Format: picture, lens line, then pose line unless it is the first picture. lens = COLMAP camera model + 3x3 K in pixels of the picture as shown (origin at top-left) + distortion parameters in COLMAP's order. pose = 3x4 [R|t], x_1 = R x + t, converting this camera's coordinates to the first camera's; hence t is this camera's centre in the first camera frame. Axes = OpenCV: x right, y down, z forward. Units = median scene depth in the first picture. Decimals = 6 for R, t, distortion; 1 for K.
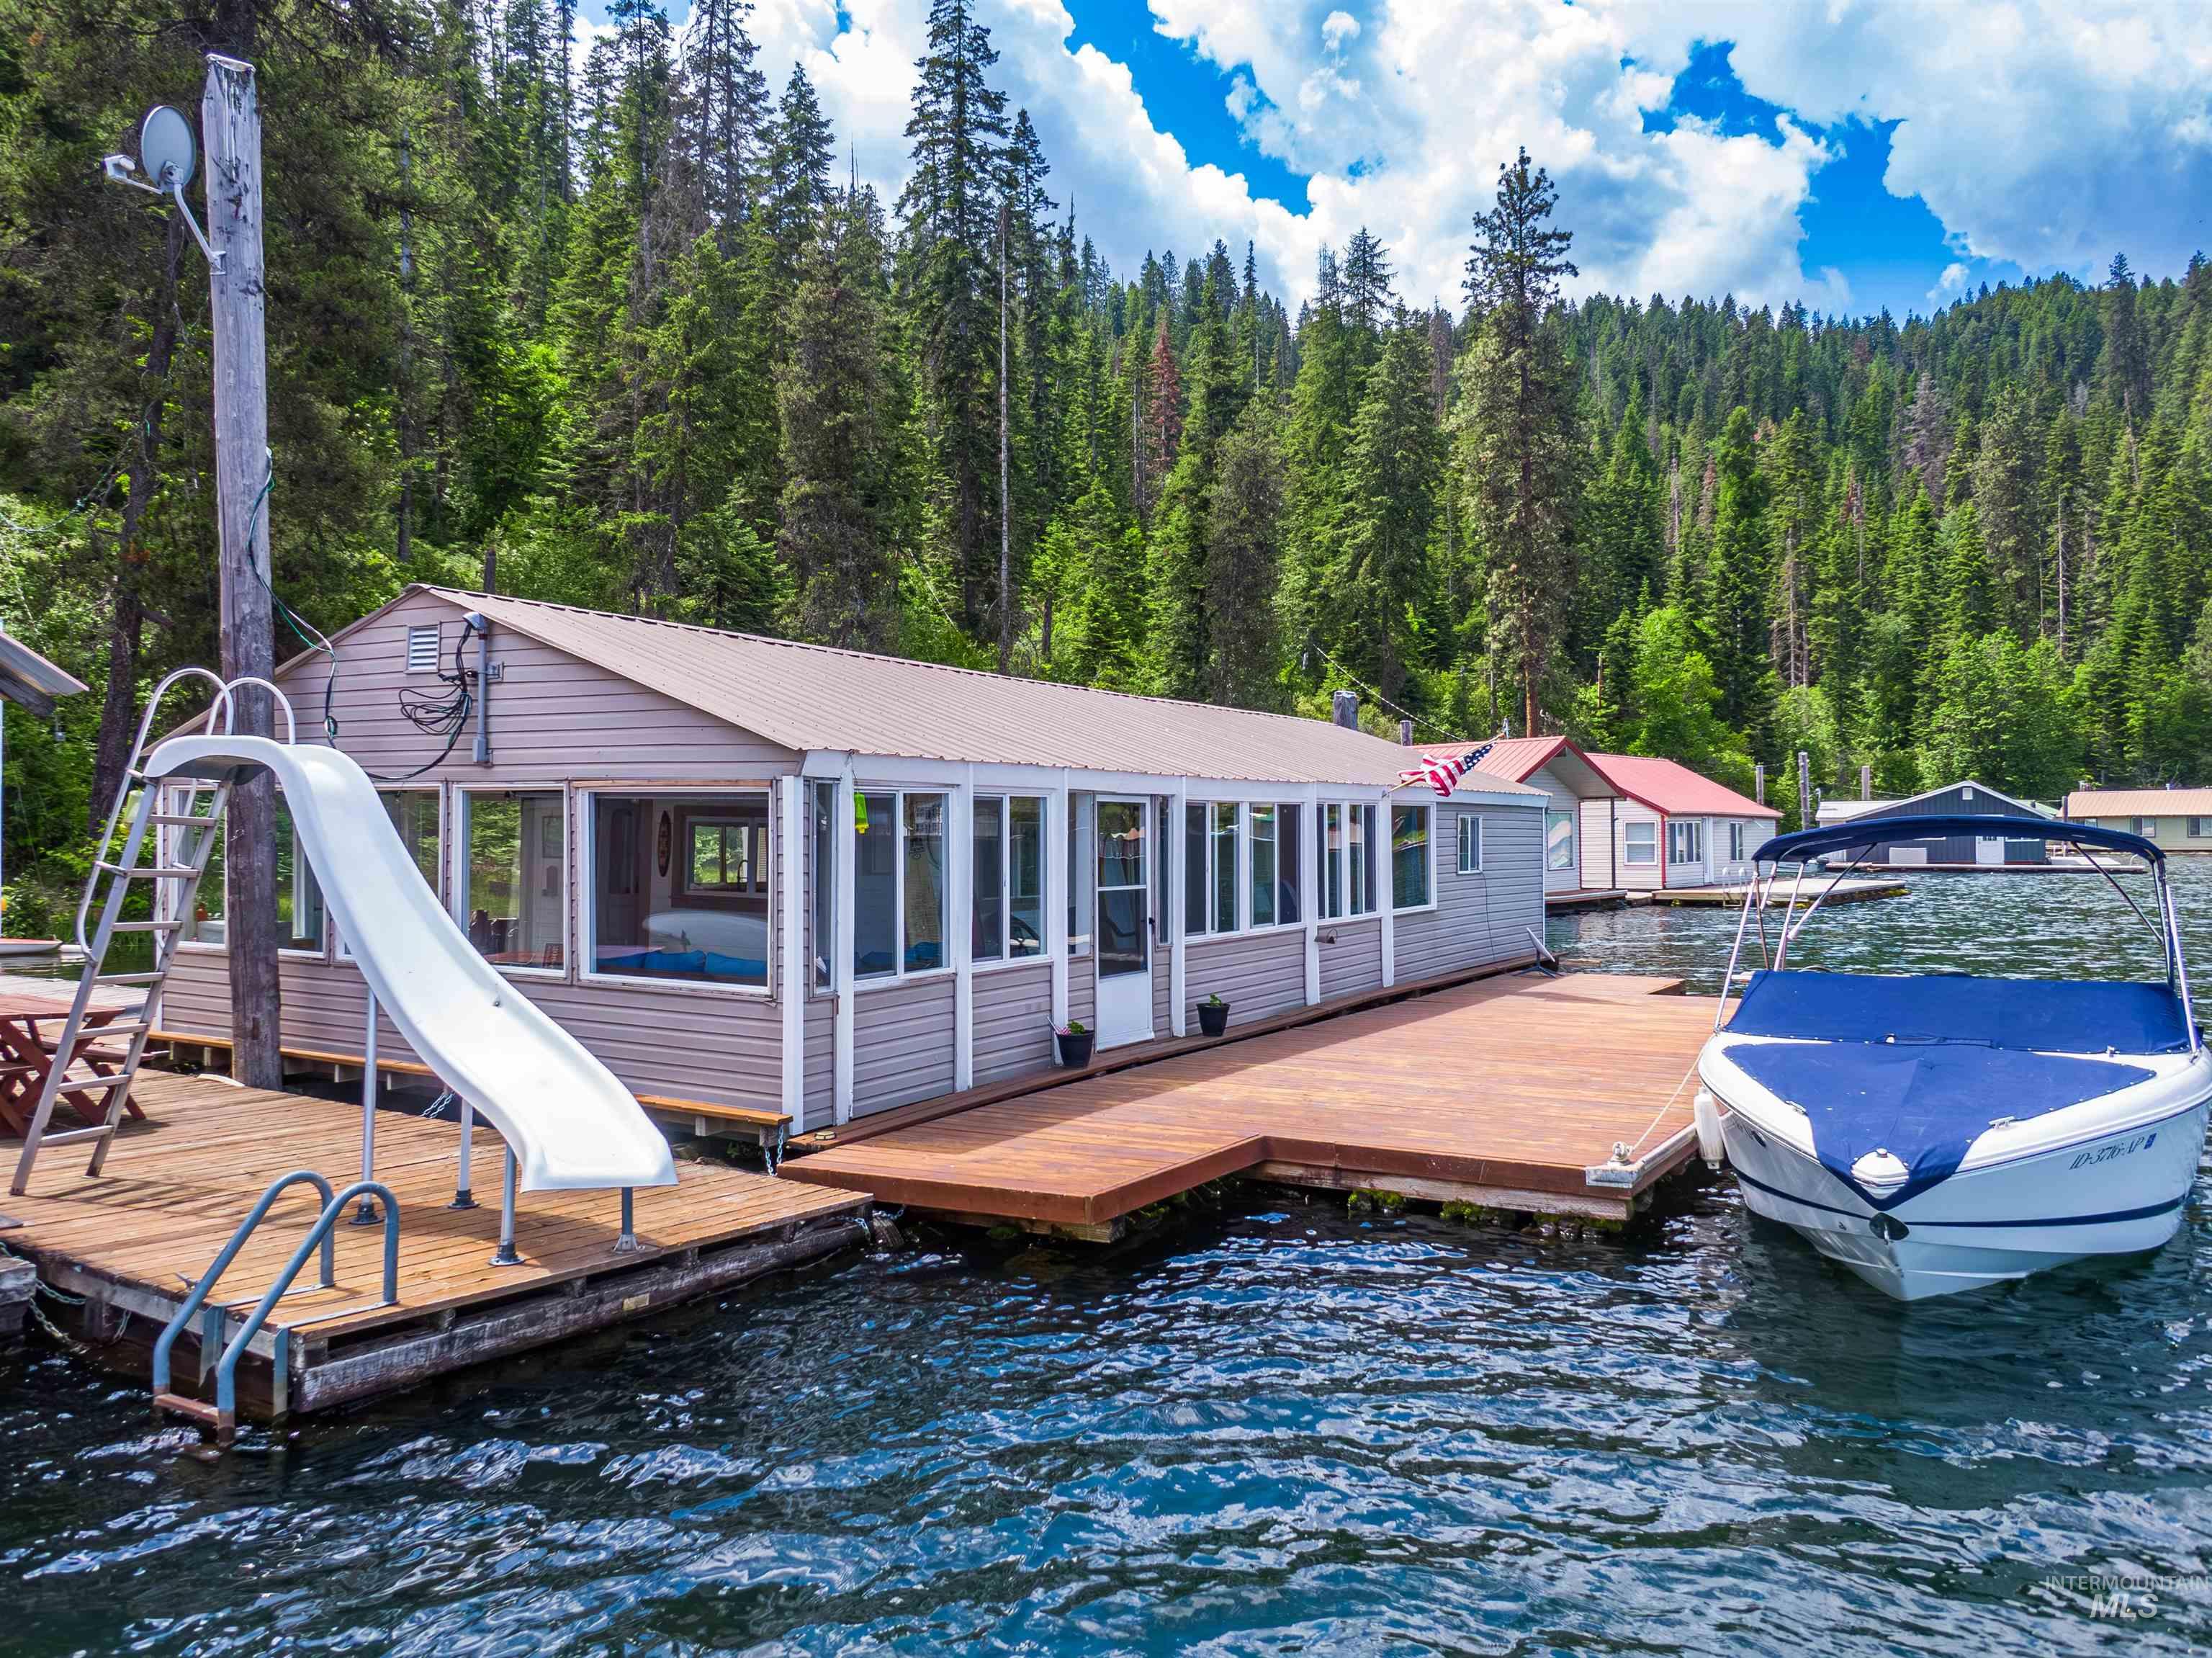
lens RADIAL K [[1570.7, 0, 1105.4], [0, 1570.7, 836.0], [0, 0, 1]] dist [0.029192, -0.044288]
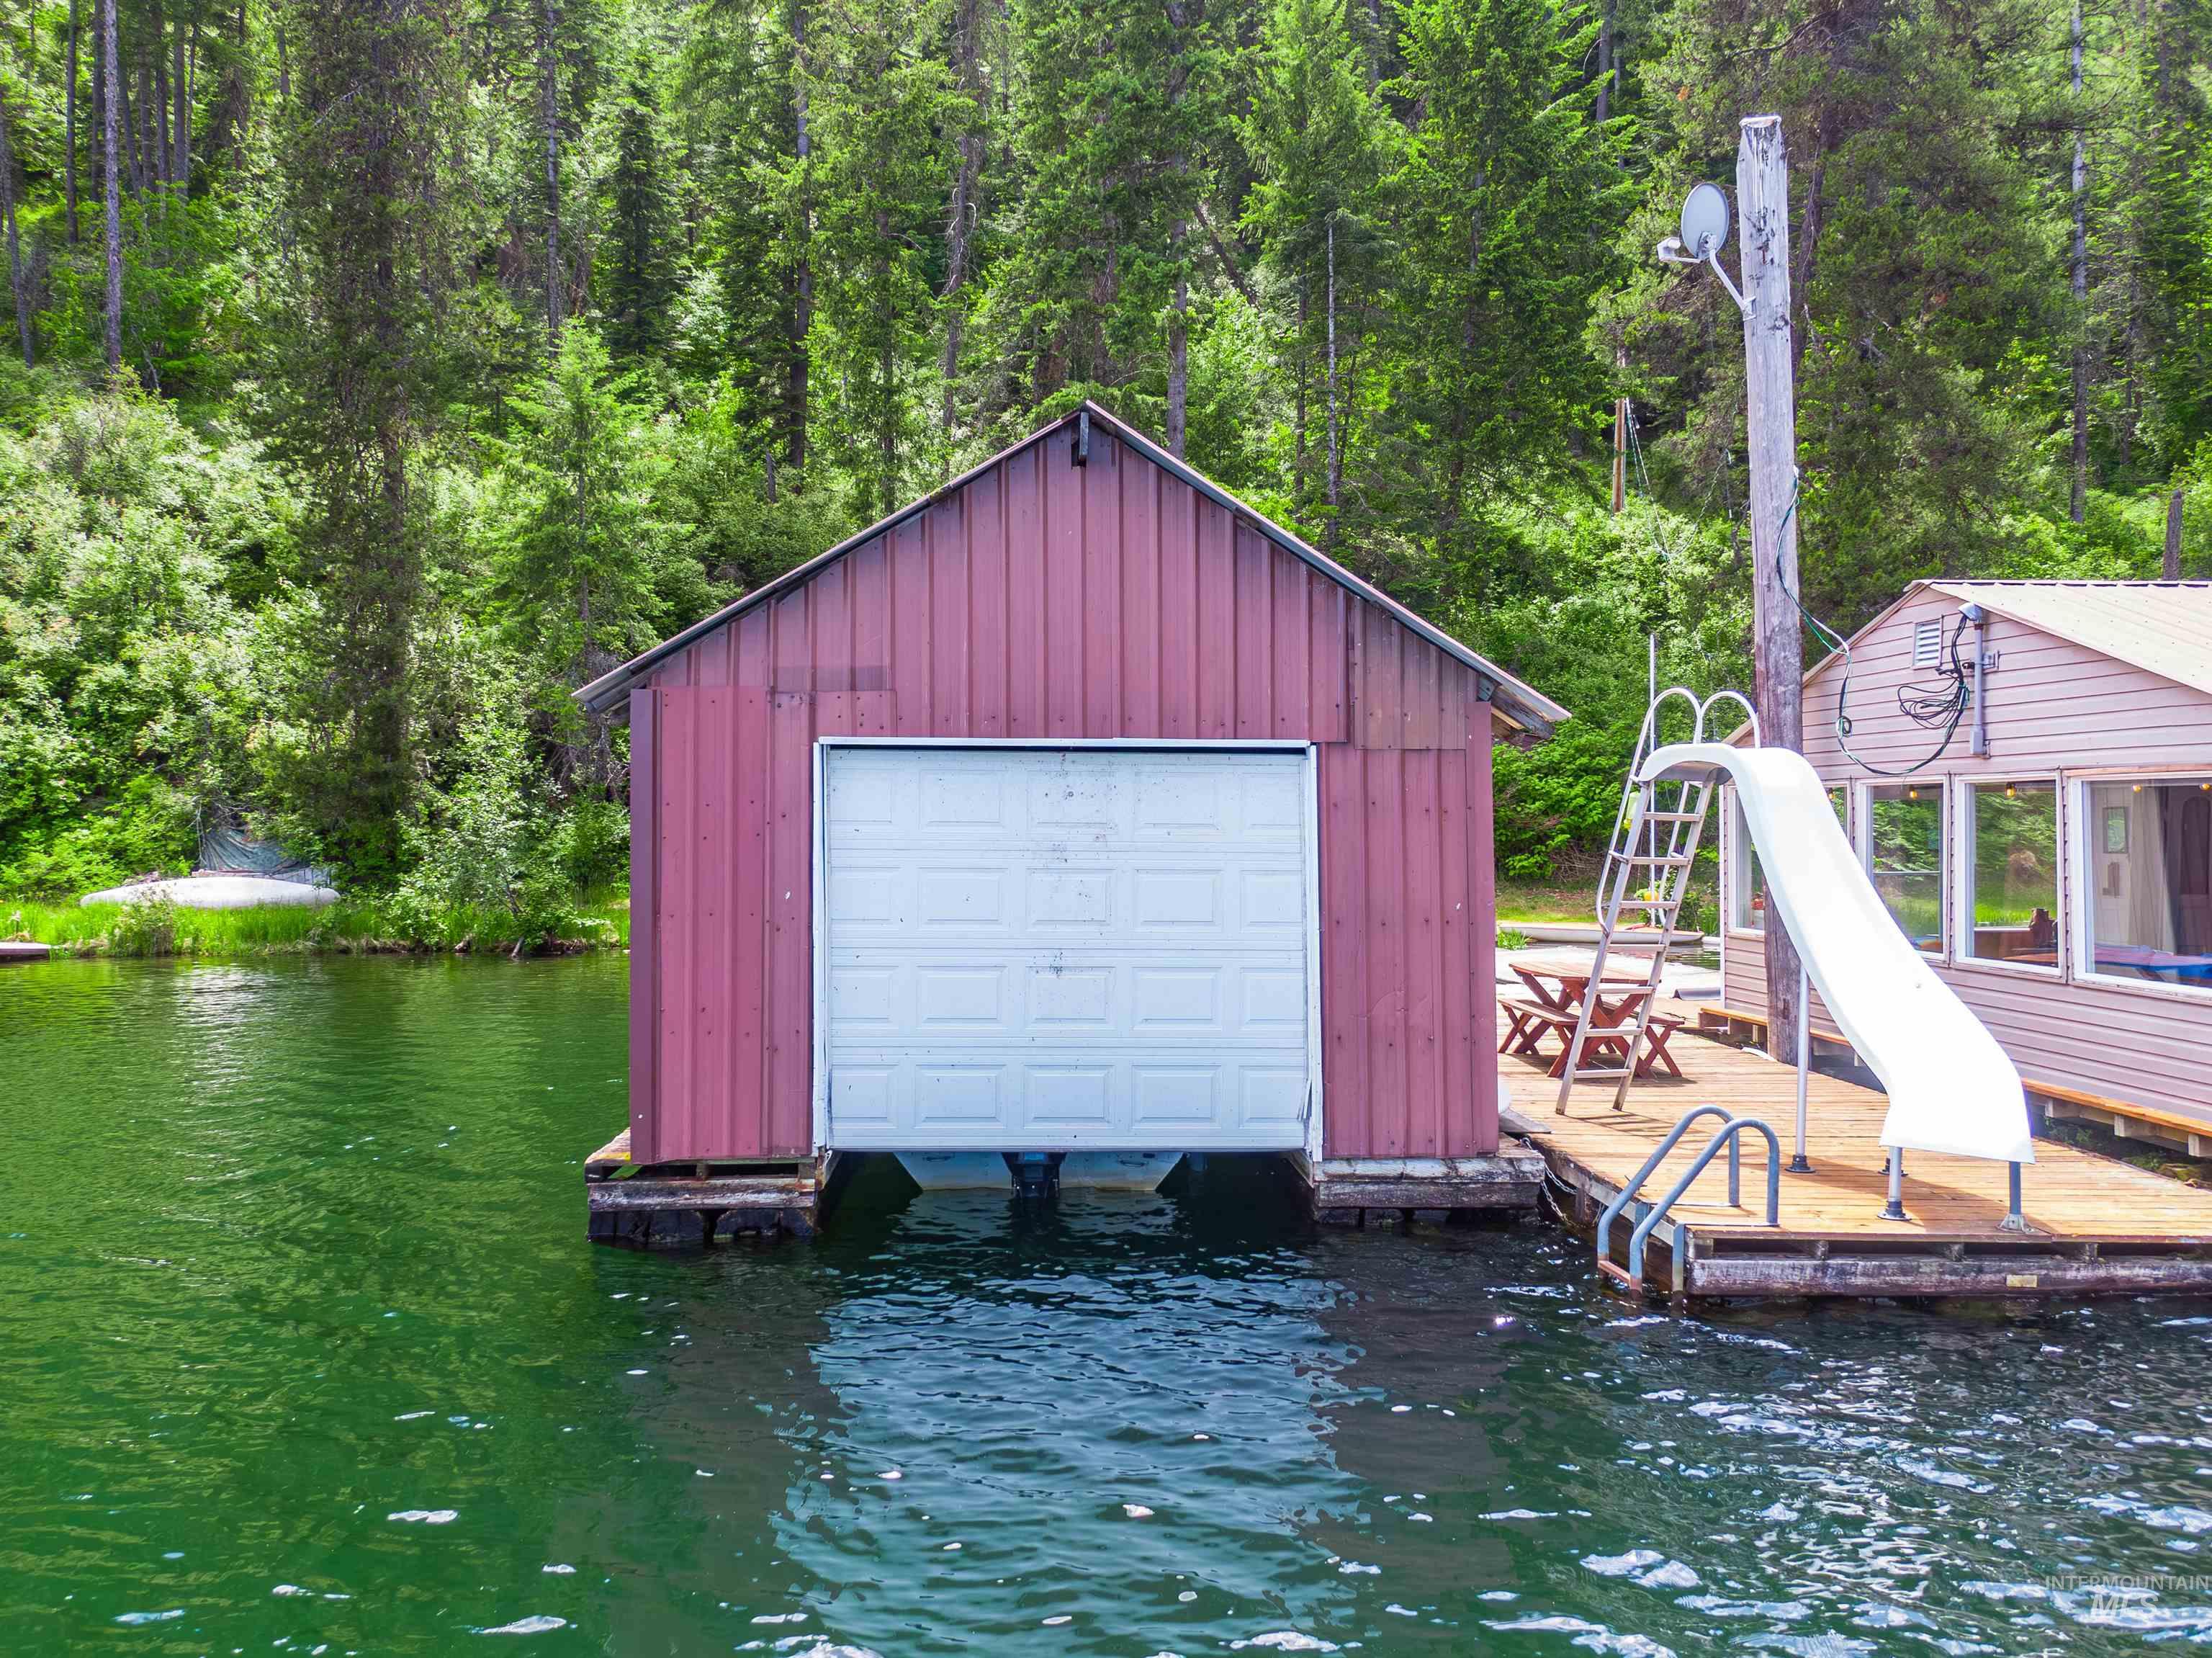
lens RADIAL K [[1784.7, 0, 1106.0], [0, 1784.7, 829.0], [0, 0, 1]] dist [0.005484, 0.003285]
pose [[0.591499, -0.008203, -0.806264, 0.024693], [0.005164, 0.999966, -0.006385, 0.000609], [0.806289, -0.000387, 0.591521, -0.013872]]
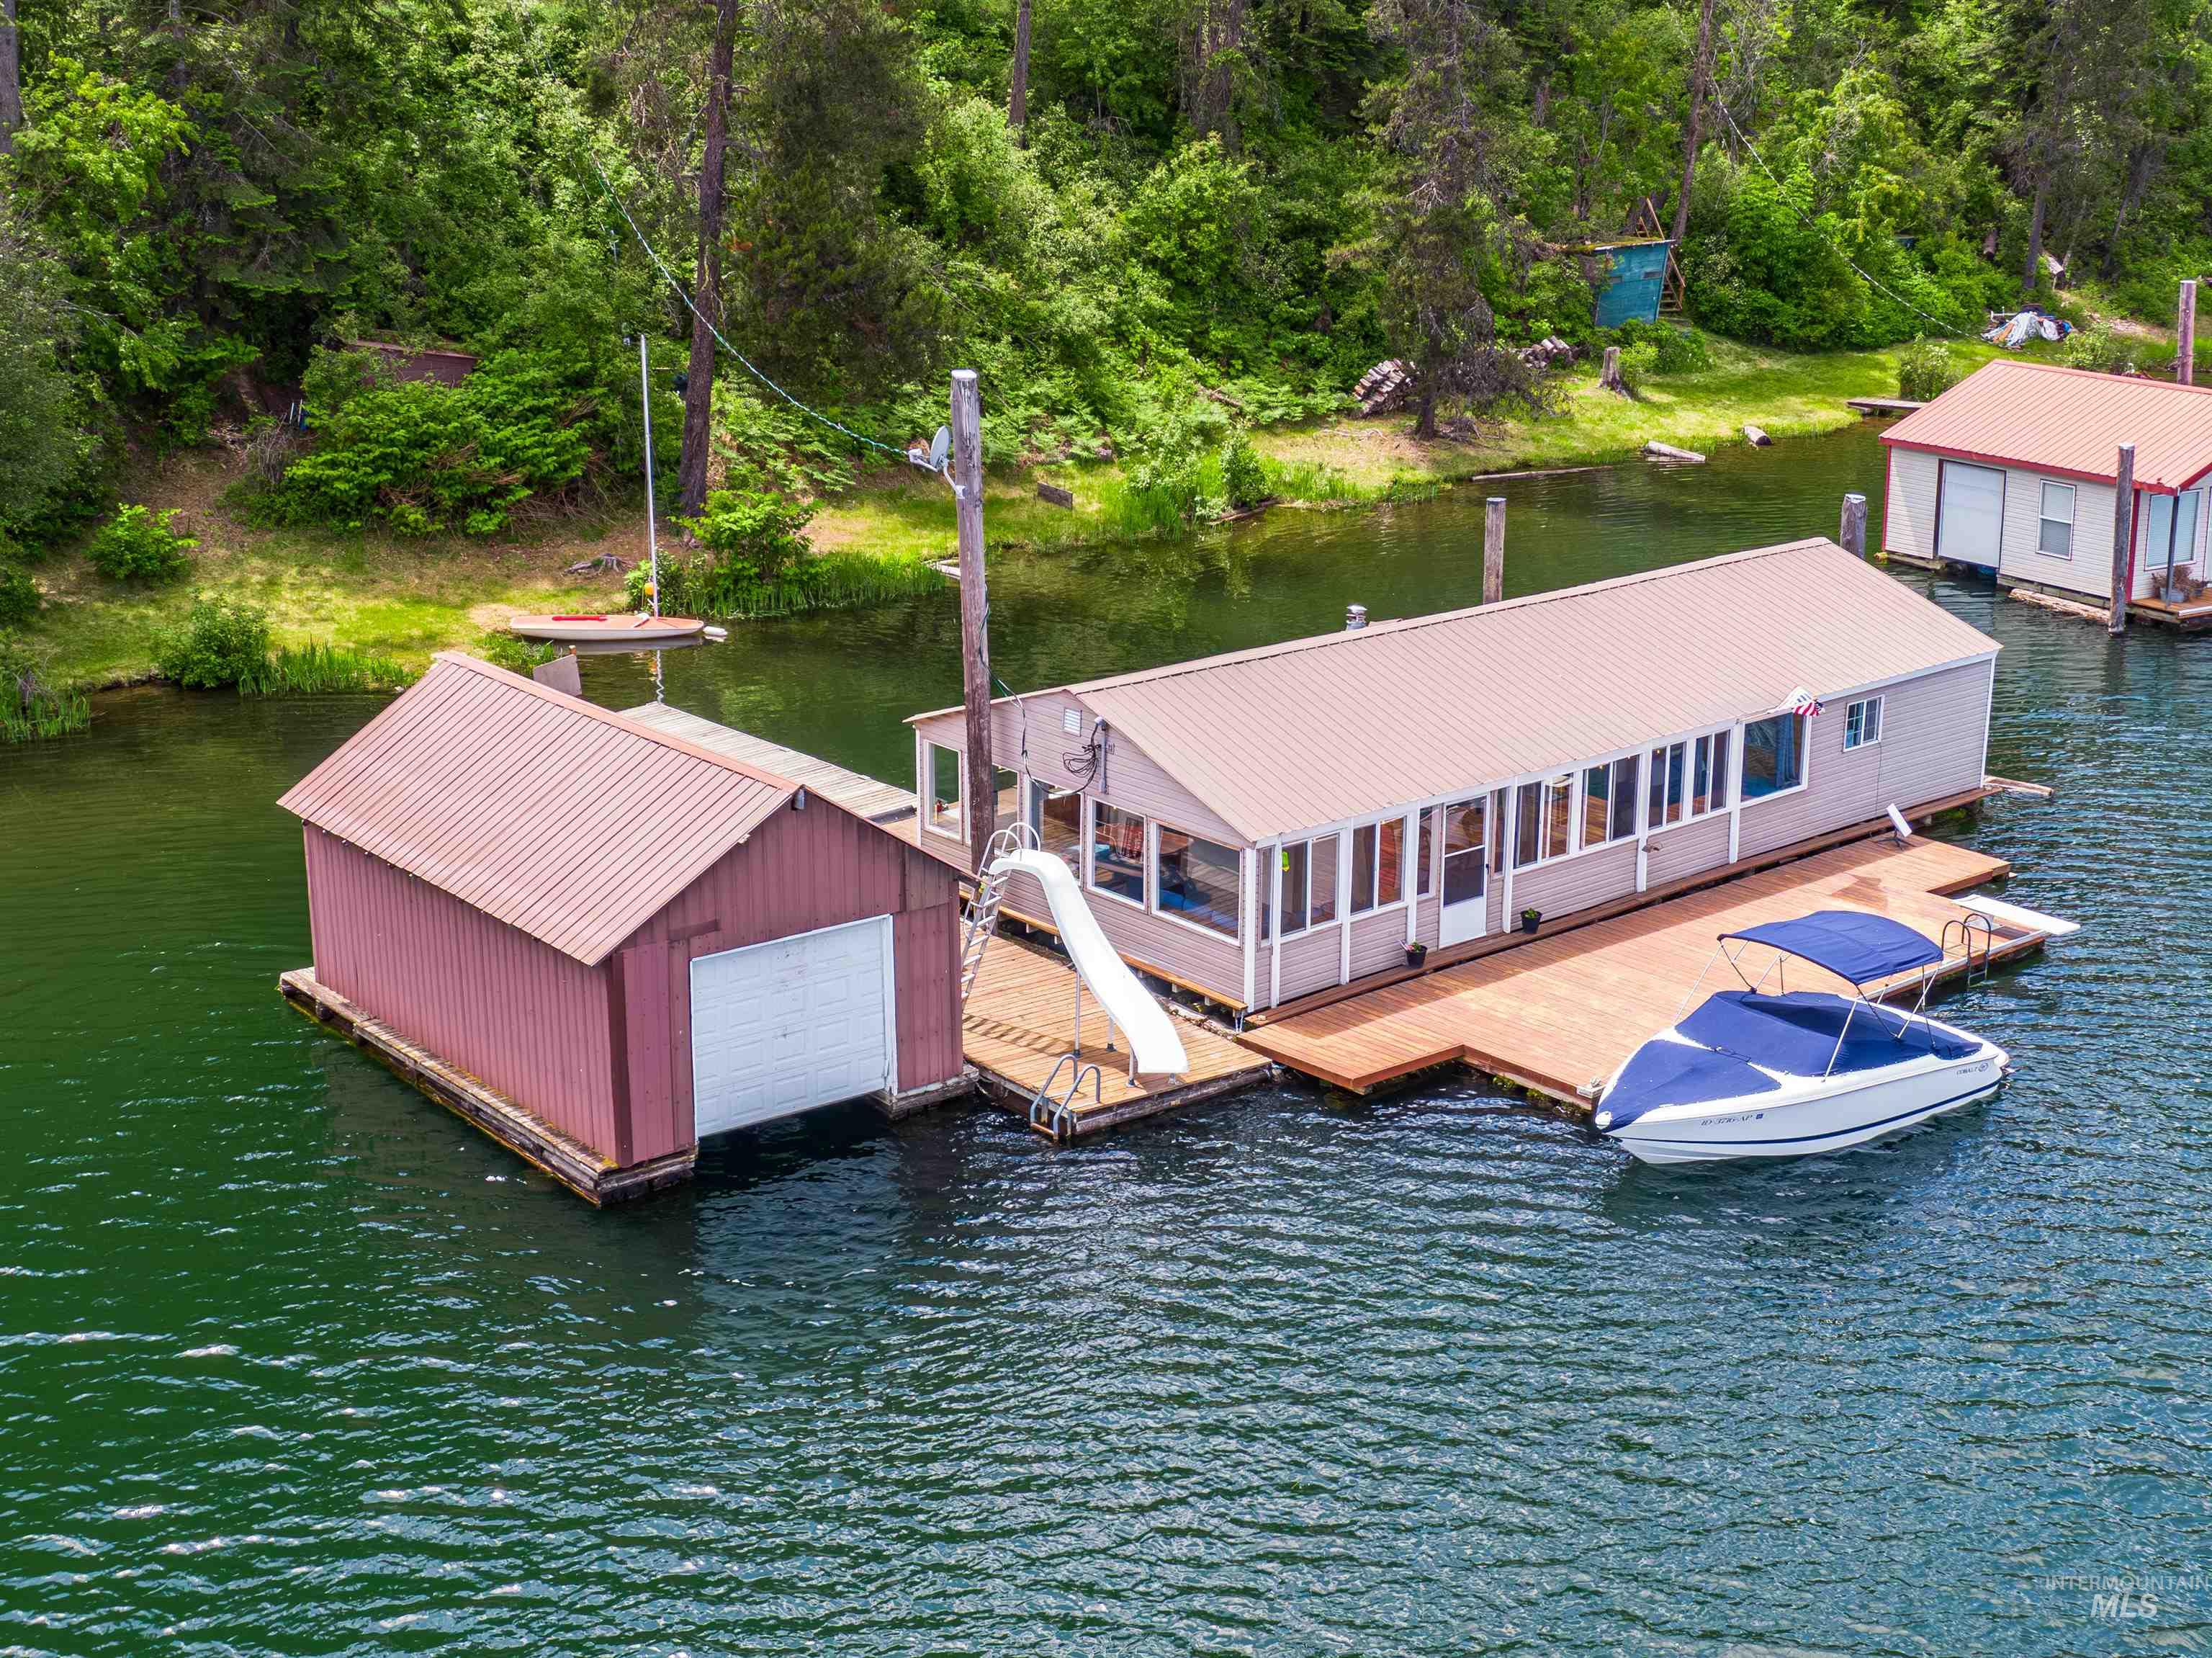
lens RADIAL K [[2981.5, 0, 1110.9], [0, 2981.5, 799.4], [0, 0, 1]] dist [0.066648, -0.290415]
pose [[0.949355, 0.093005, -0.300125, 0.094167], [-0.003895, 0.958598, 0.284736, -0.144004], [0.314181, -0.269147, 0.910412, -0.308599]]
